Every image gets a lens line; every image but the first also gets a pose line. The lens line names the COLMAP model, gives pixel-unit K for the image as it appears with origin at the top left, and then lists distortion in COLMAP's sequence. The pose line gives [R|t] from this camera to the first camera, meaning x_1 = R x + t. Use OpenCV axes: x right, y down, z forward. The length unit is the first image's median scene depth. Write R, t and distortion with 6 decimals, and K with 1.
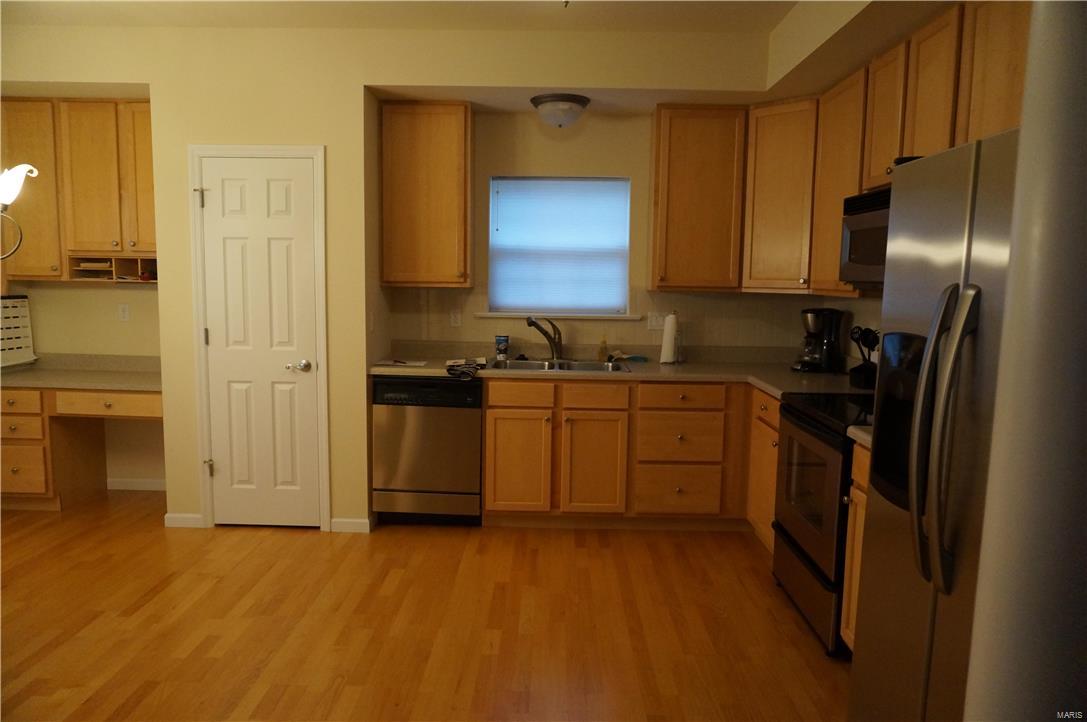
lens RADIAL K [[719.3, 0, 543.5], [0, 719.3, 361.0], [0, 0, 1]] dist [-0.053014, 0.041161]
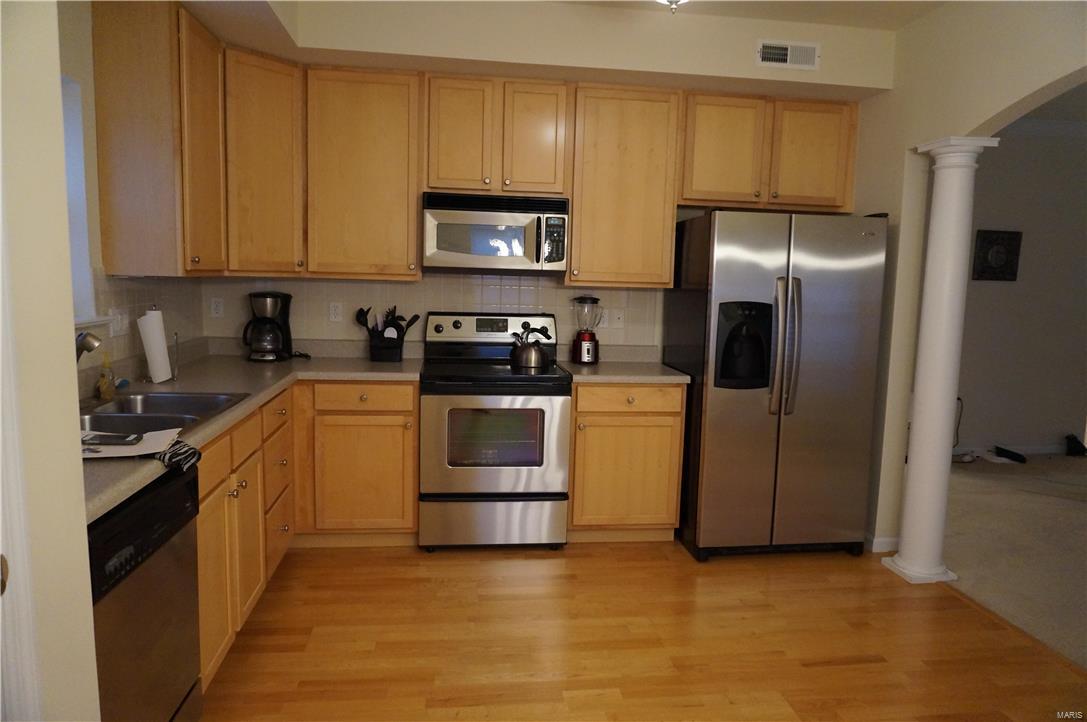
lens RADIAL K [[719.3, 0, 543.5], [0, 719.3, 361.0], [0, 0, 1]] dist [-0.053014, 0.041161]
pose [[-0.143760, -0.138466, 0.979878, -0.592548], [0.089155, 0.984324, 0.152175, -0.095344], [-0.985588, 0.109237, -0.129162, 0.788334]]
